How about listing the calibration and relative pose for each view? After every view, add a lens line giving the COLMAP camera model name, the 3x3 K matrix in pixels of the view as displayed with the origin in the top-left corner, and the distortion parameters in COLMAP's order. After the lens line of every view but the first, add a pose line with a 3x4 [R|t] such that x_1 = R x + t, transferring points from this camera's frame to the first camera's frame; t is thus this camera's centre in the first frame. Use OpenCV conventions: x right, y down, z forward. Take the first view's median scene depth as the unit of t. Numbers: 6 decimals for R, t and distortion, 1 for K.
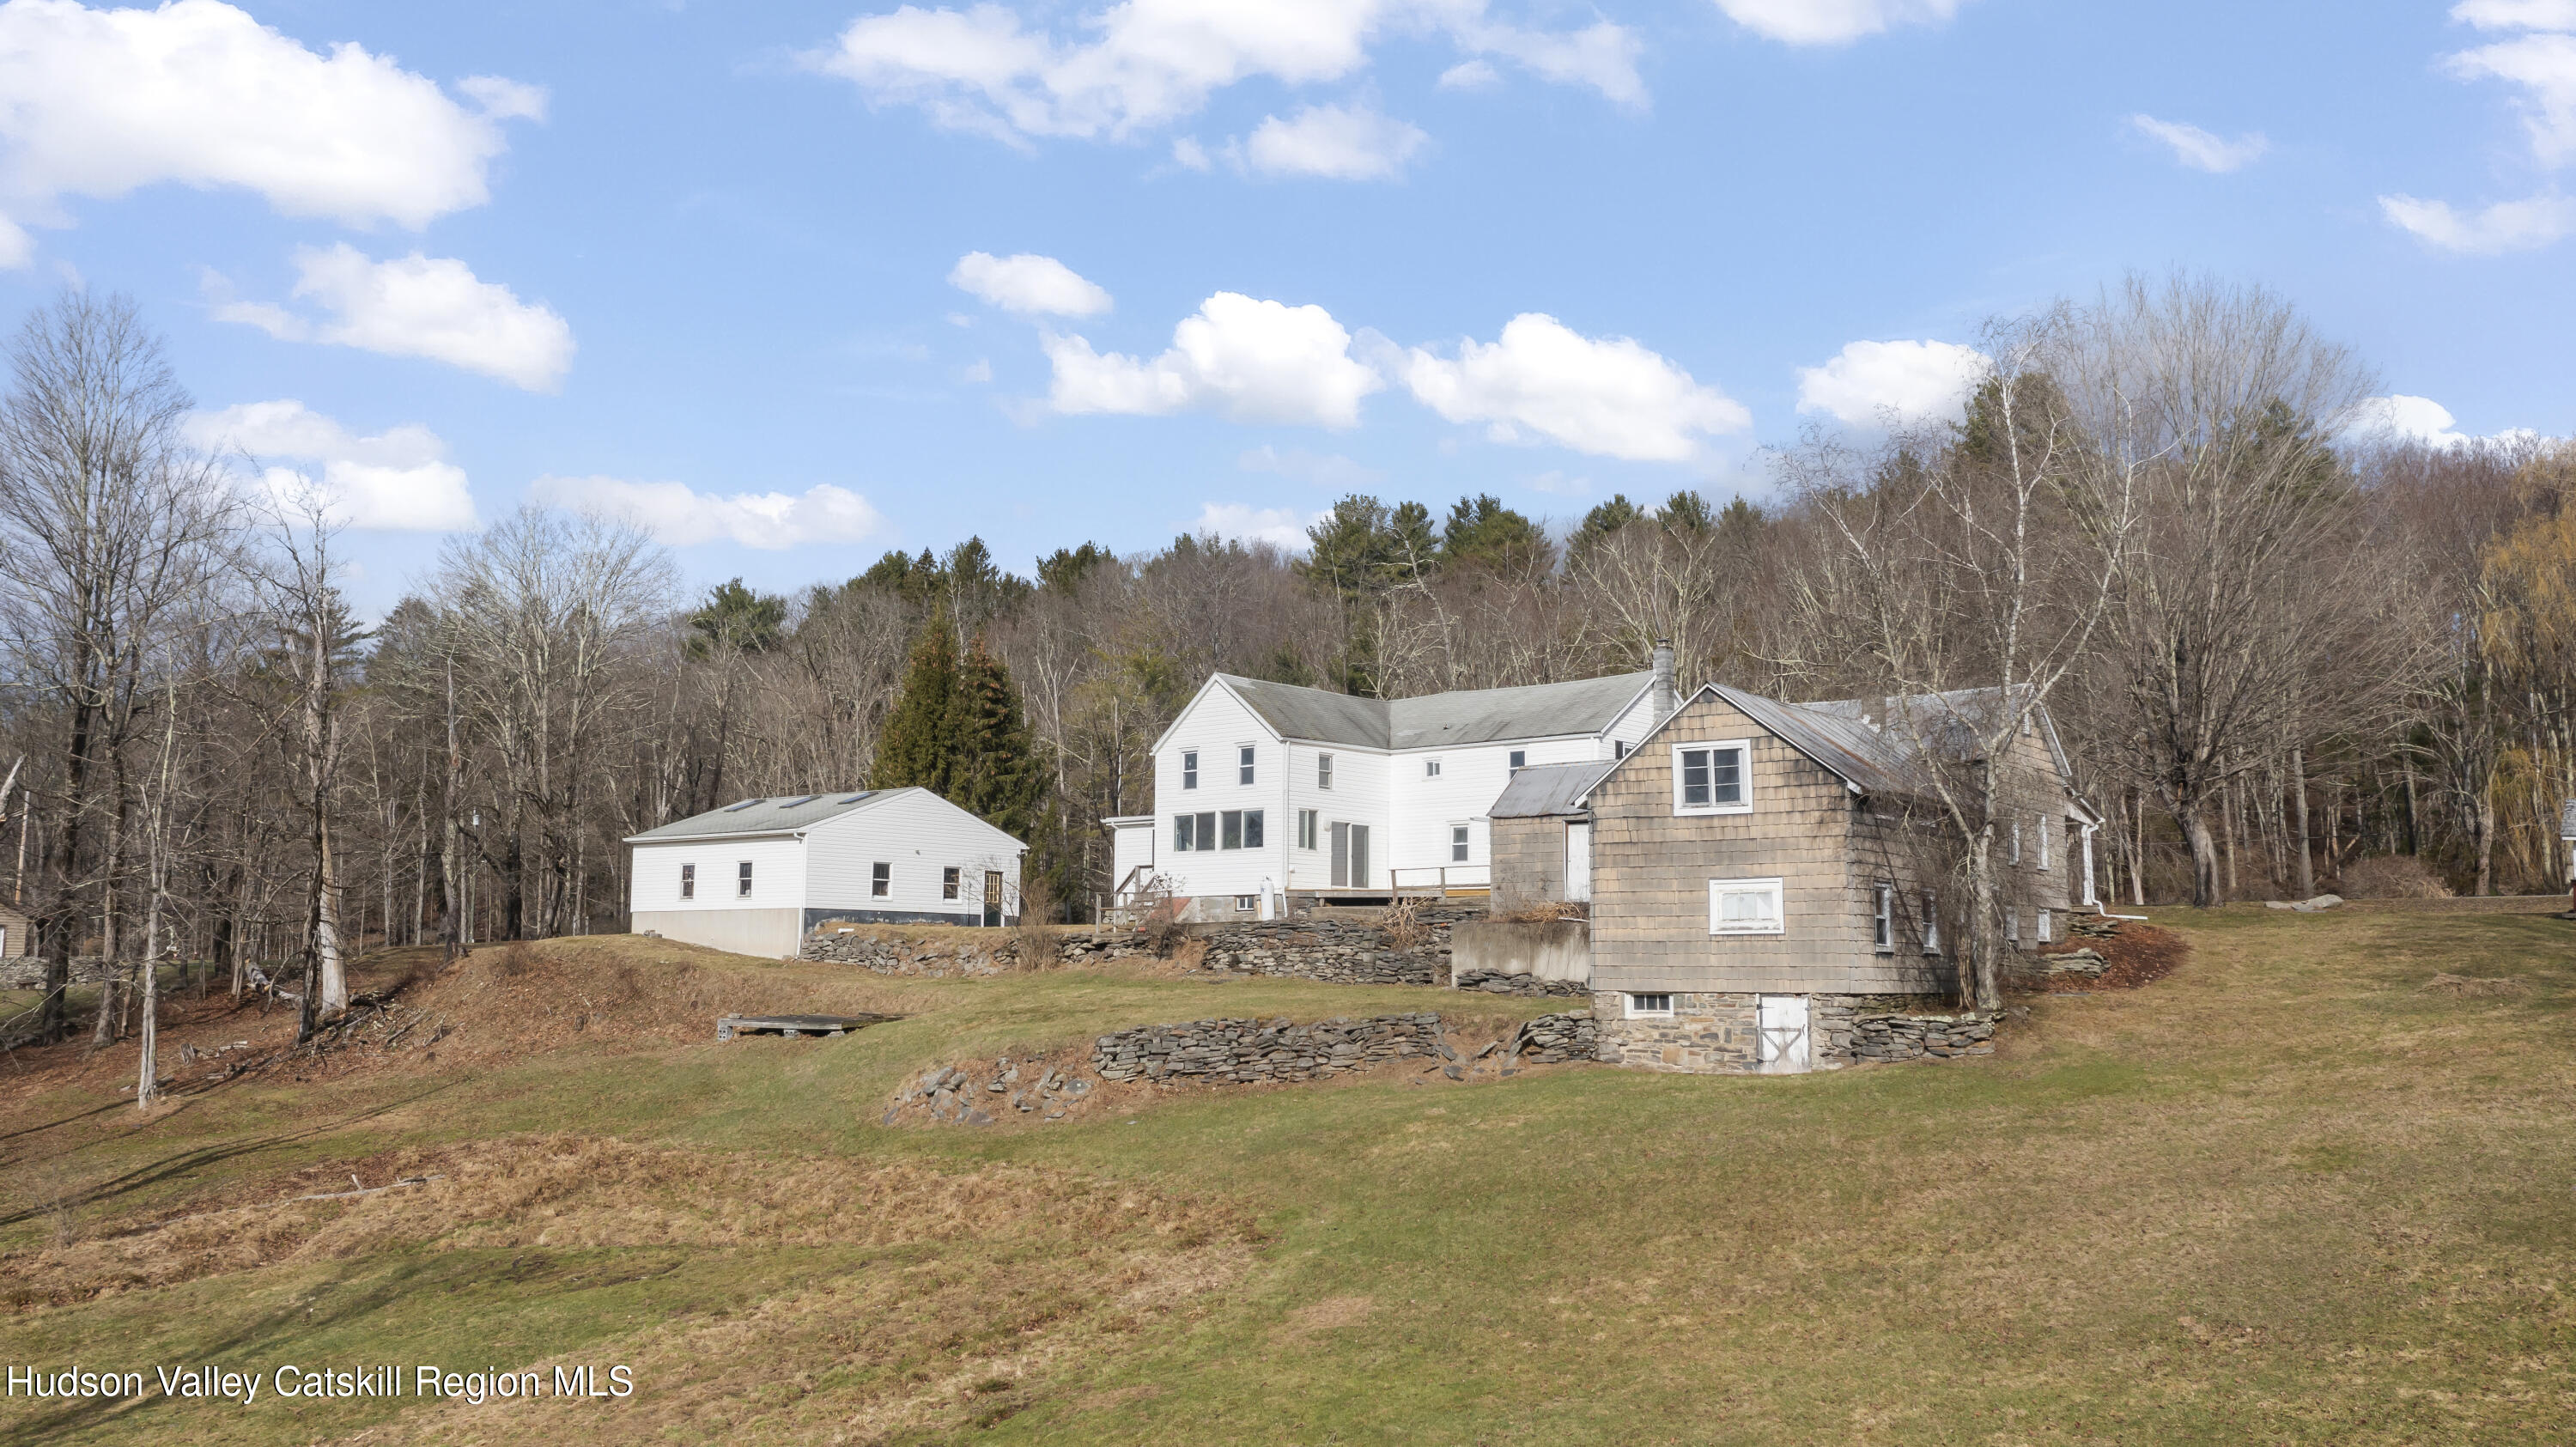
lens RADIAL K [[2074.1, 0, 1288.0], [0, 2074.1, 723.5], [0, 0, 1]] dist [0.011131, -0.000558]
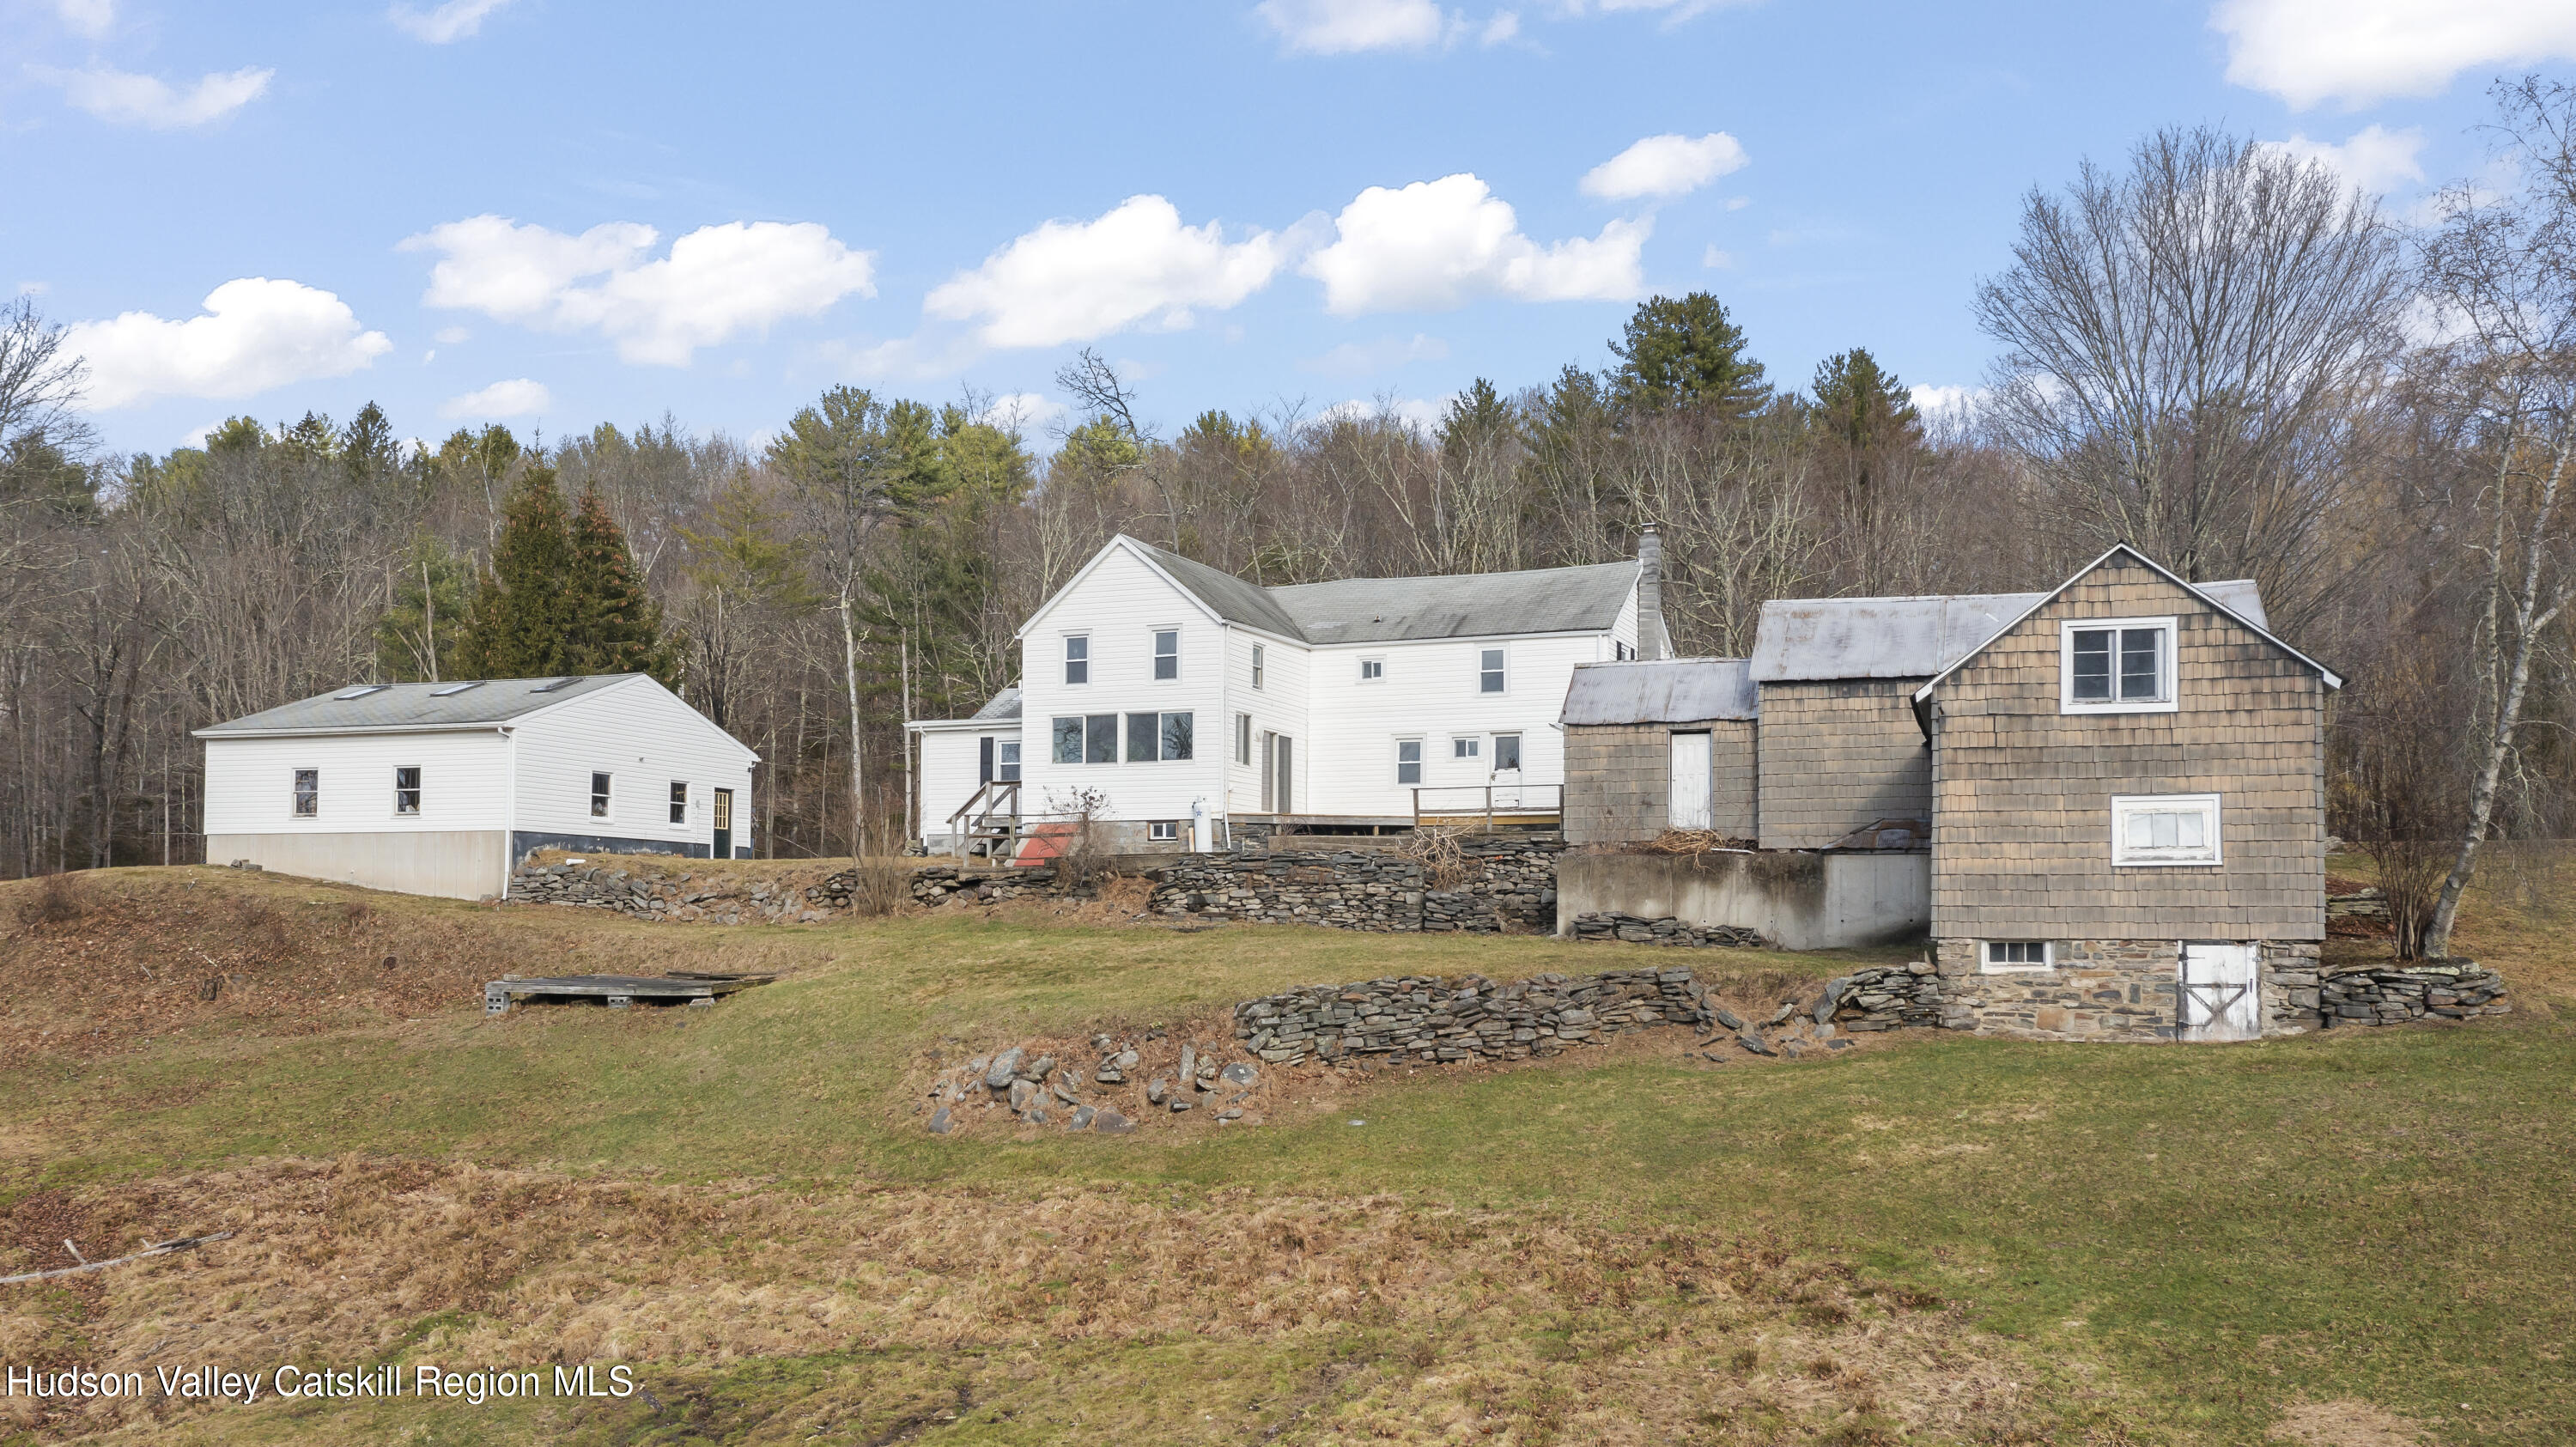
lens RADIAL K [[2112.4, 0, 1290.4], [0, 2112.4, 856.2], [0, 0, 1]] dist [0.004246, -0.003063]
pose [[0.948602, 0.010536, 0.316295, -0.262333], [-0.037807, 0.996061, 0.080207, 0.035052], [-0.314204, -0.088043, 0.945264, 0.263734]]
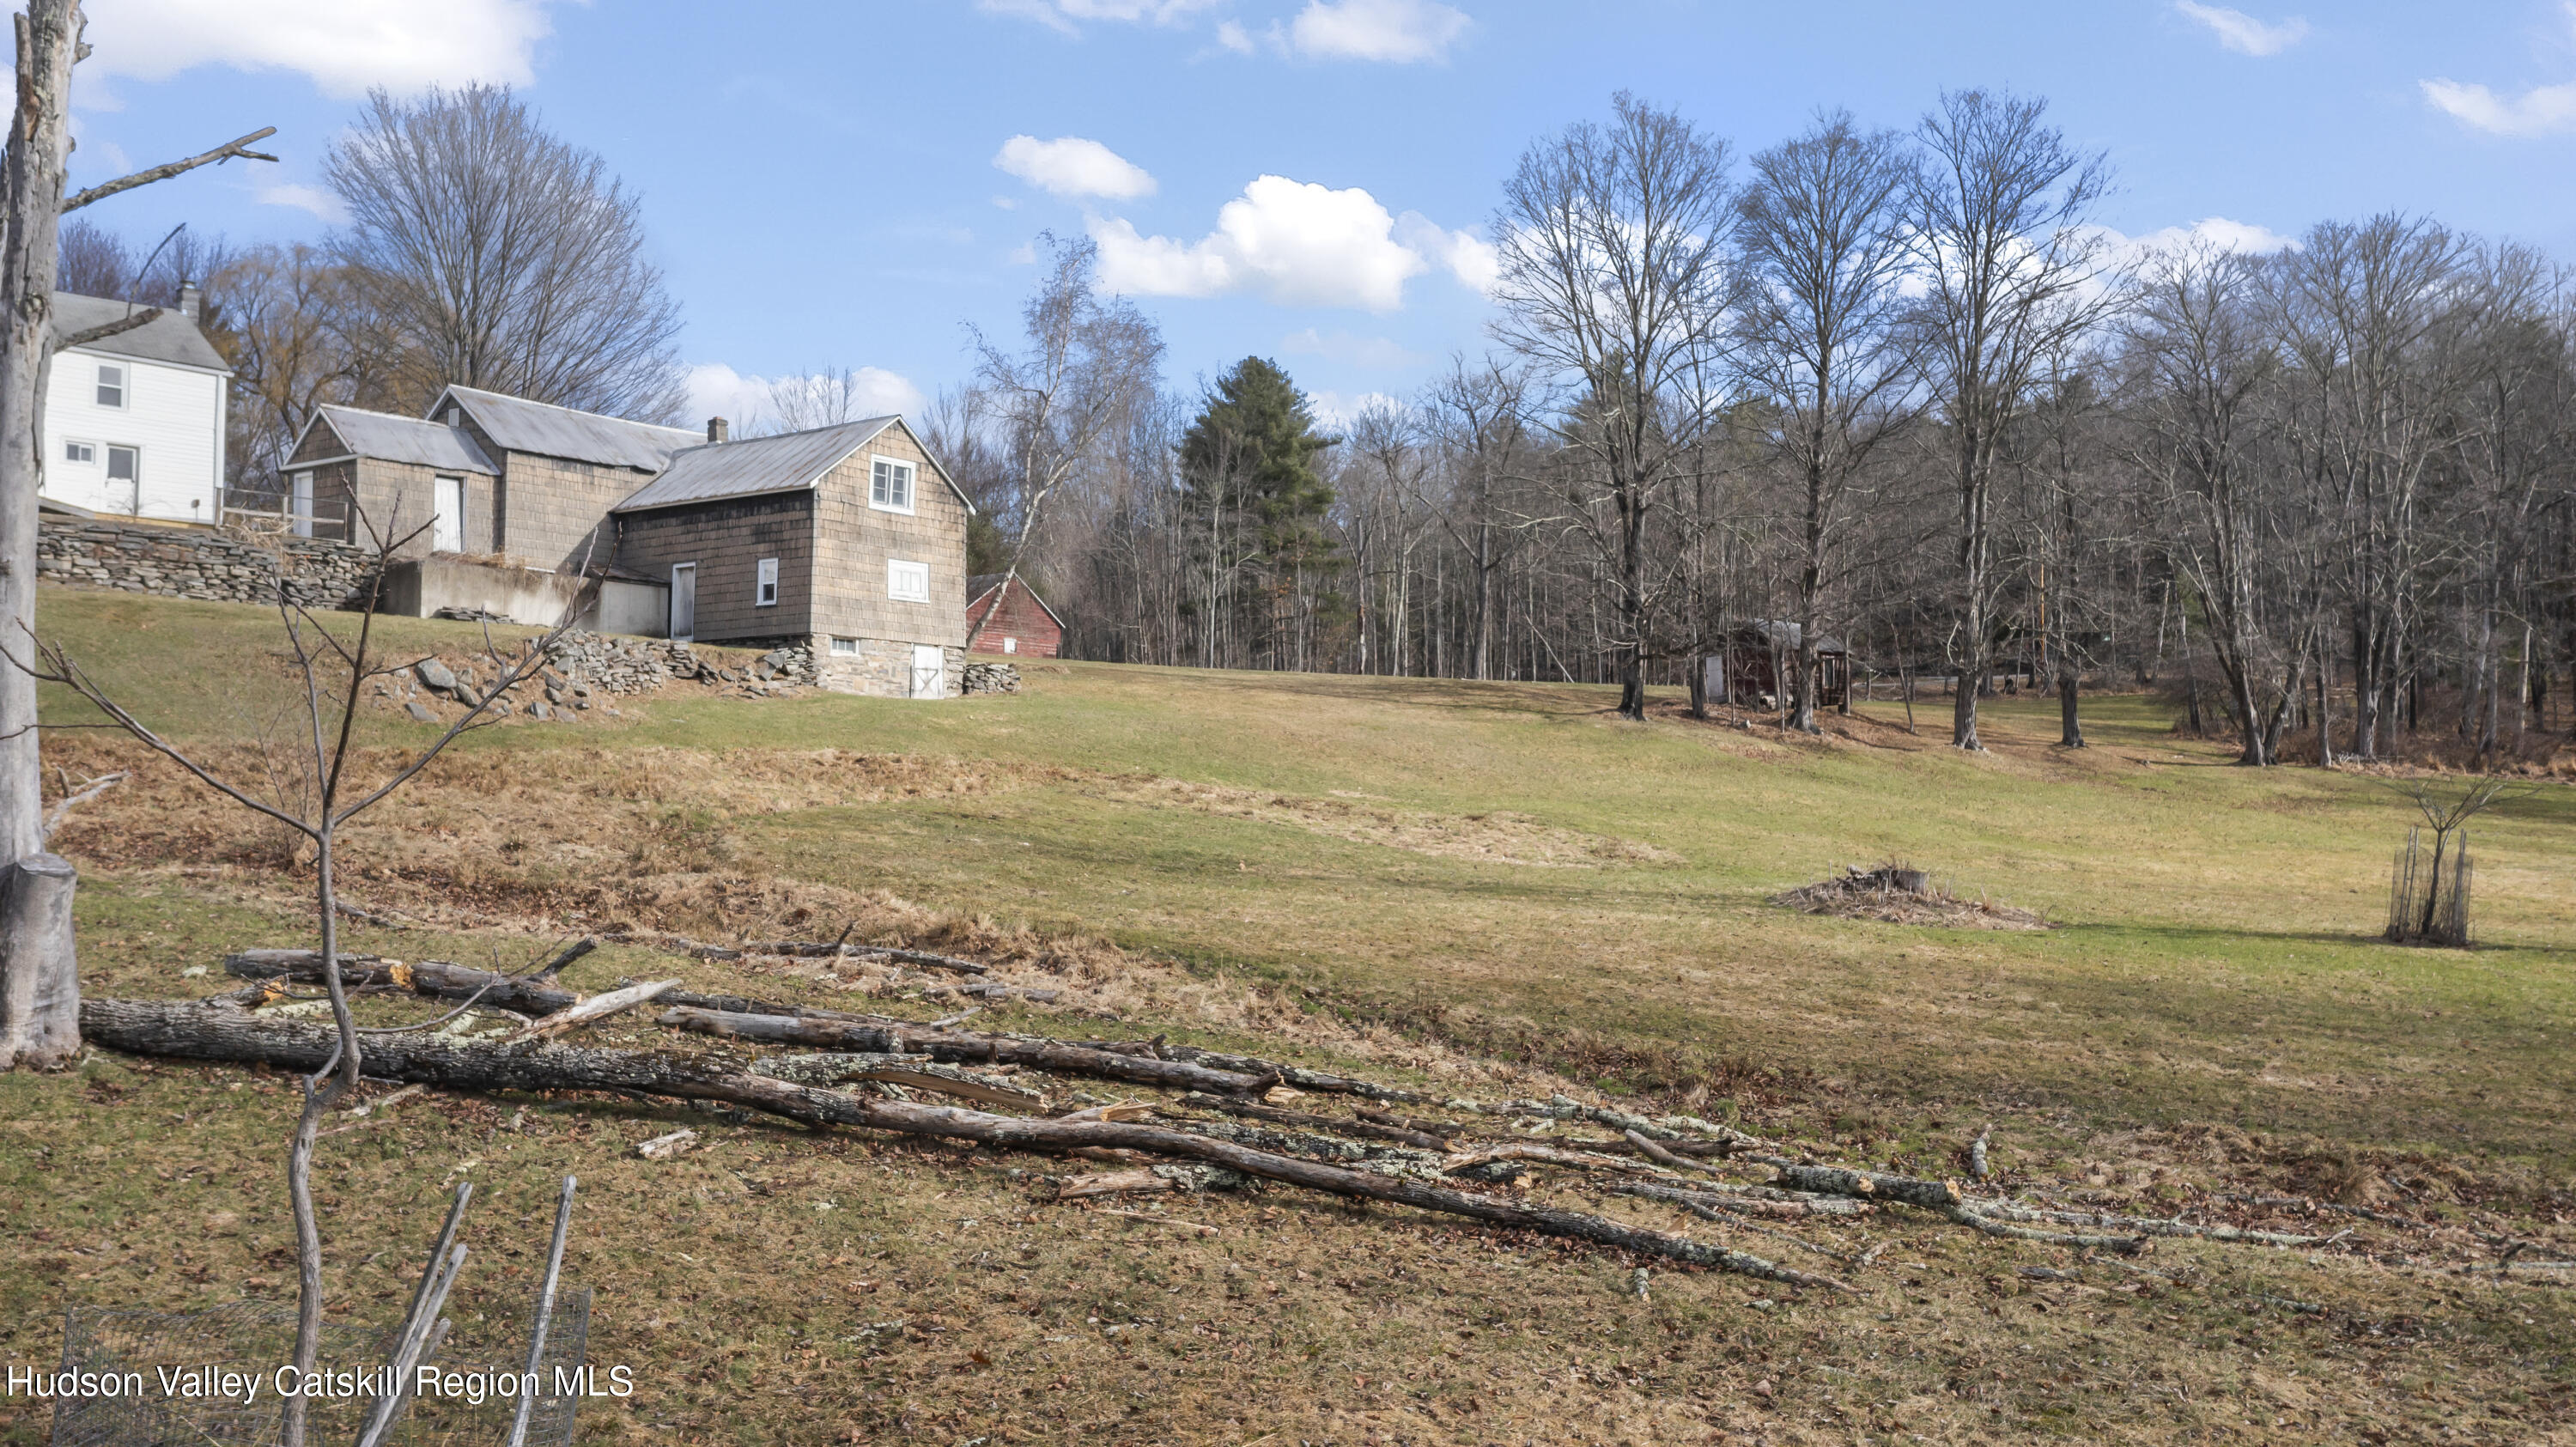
lens RADIAL K [[2074.1, 0, 1288.0], [0, 2074.1, 723.5], [0, 0, 1]] dist [0.011131, -0.000558]
pose [[-0.022093, 0.040406, 0.998939, -0.893712], [-0.123931, 0.991366, -0.042841, 0.160392], [-0.992045, -0.124746, -0.016895, 0.574715]]
